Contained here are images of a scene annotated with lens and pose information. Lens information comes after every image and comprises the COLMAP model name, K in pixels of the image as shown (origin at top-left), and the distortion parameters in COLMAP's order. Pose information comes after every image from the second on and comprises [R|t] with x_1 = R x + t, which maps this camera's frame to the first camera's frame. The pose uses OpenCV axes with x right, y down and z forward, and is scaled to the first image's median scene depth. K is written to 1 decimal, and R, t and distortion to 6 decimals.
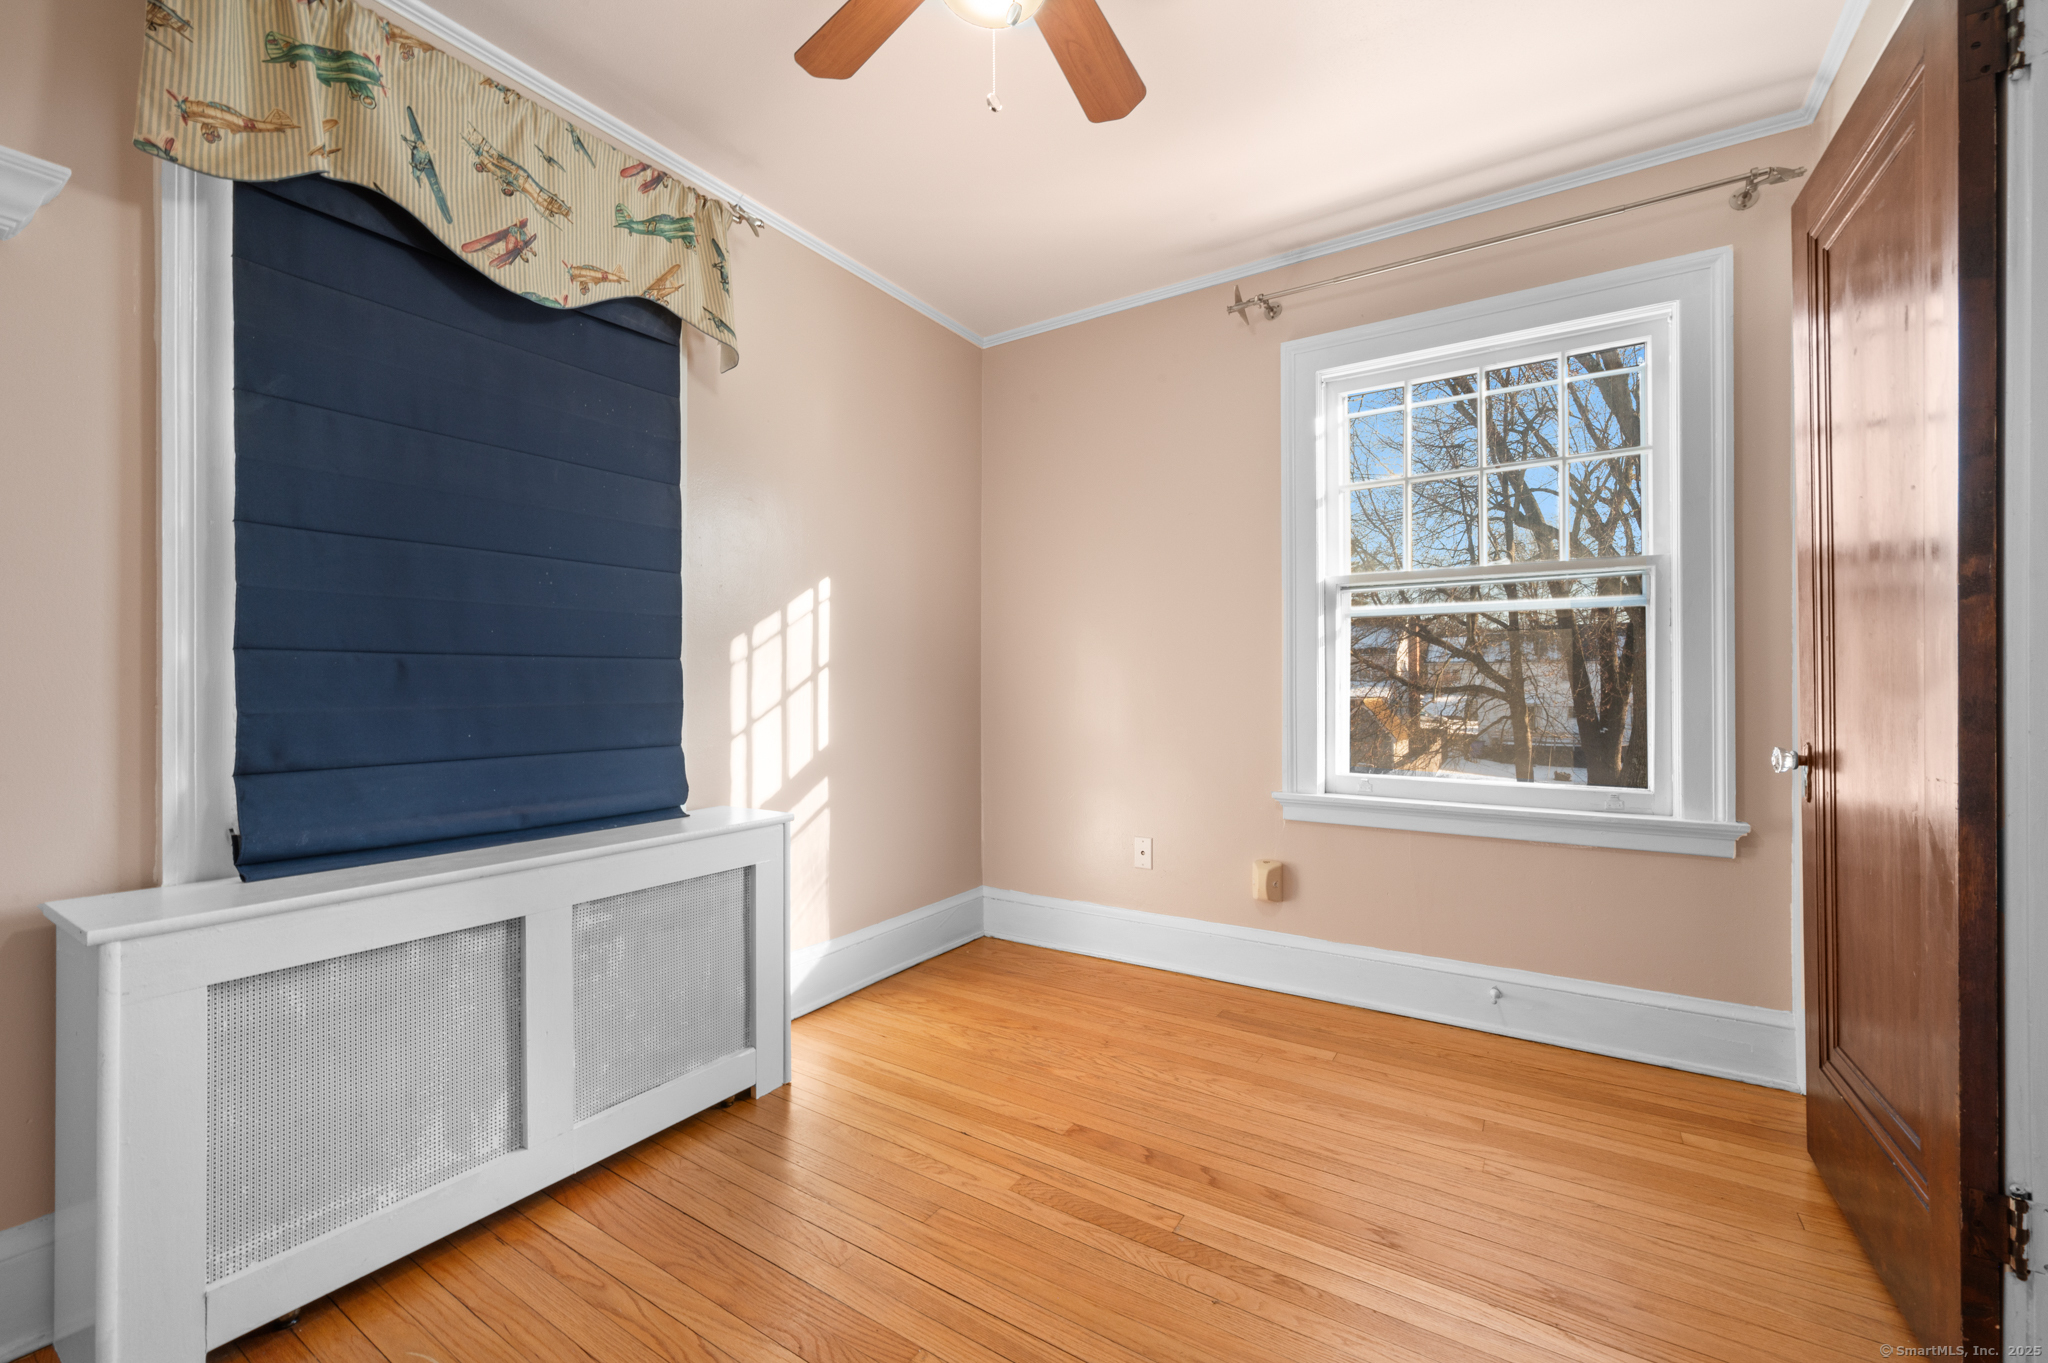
lens RADIAL K [[824.8, 0, 1039.2], [0, 824.8, 682.8], [0, 0, 1]] dist [0.001614, -0.000079]
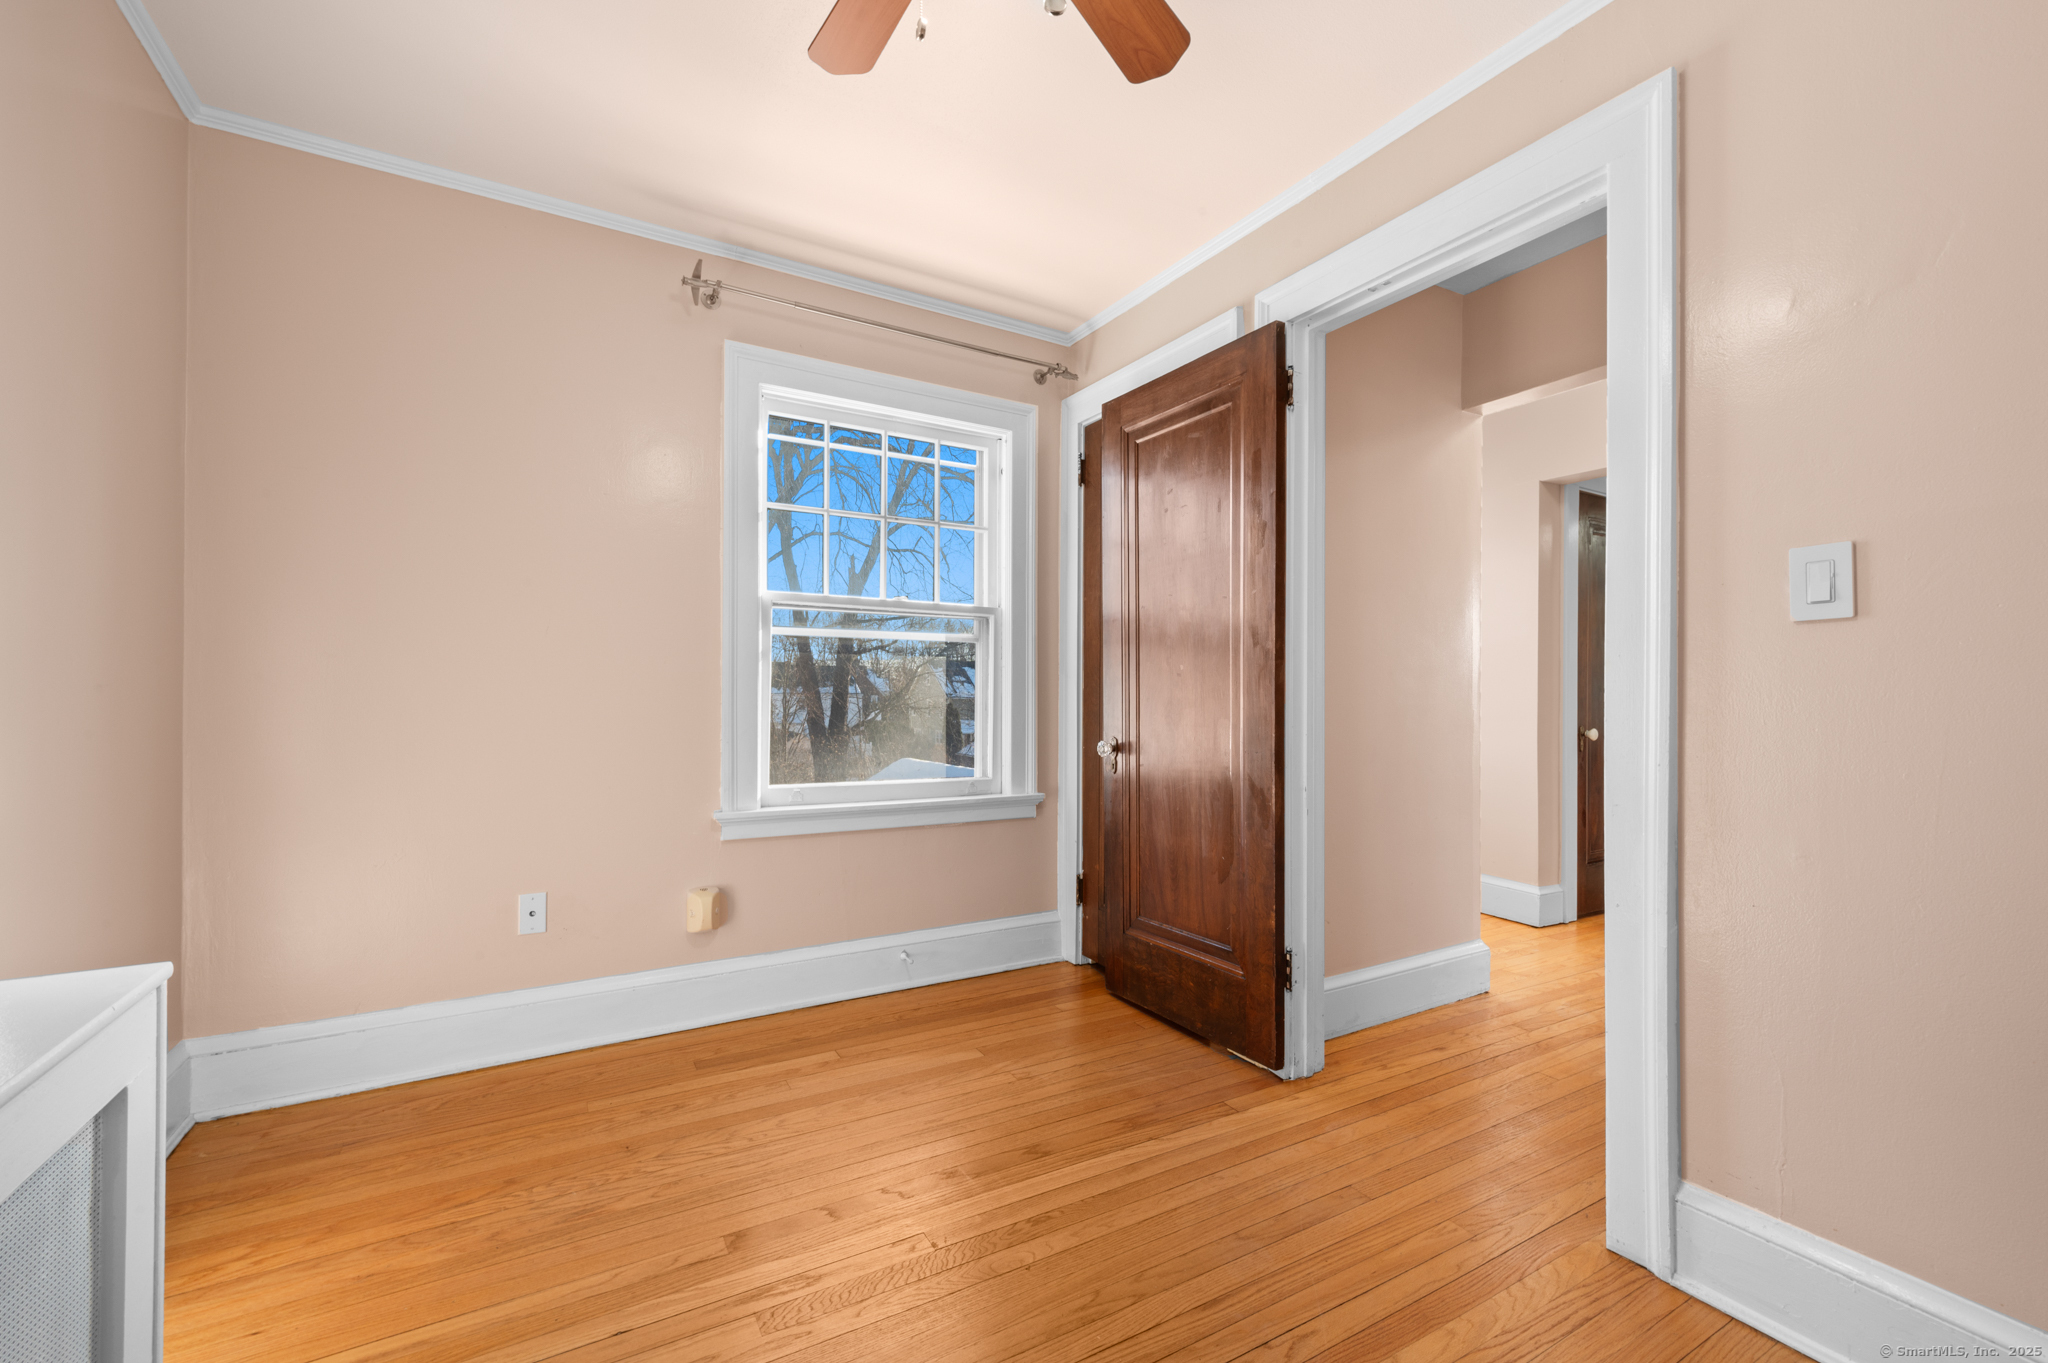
lens RADIAL K [[824.8, 0, 1028.4], [0, 824.8, 693.8], [0, 0, 1]] dist [0.001614, -0.000079]
pose [[0.472090, 0.007654, 0.881517, -0.482705], [-0.009550, 0.999948, -0.003568, -0.004614], [-0.881498, -0.006734, 0.472139, 0.310503]]
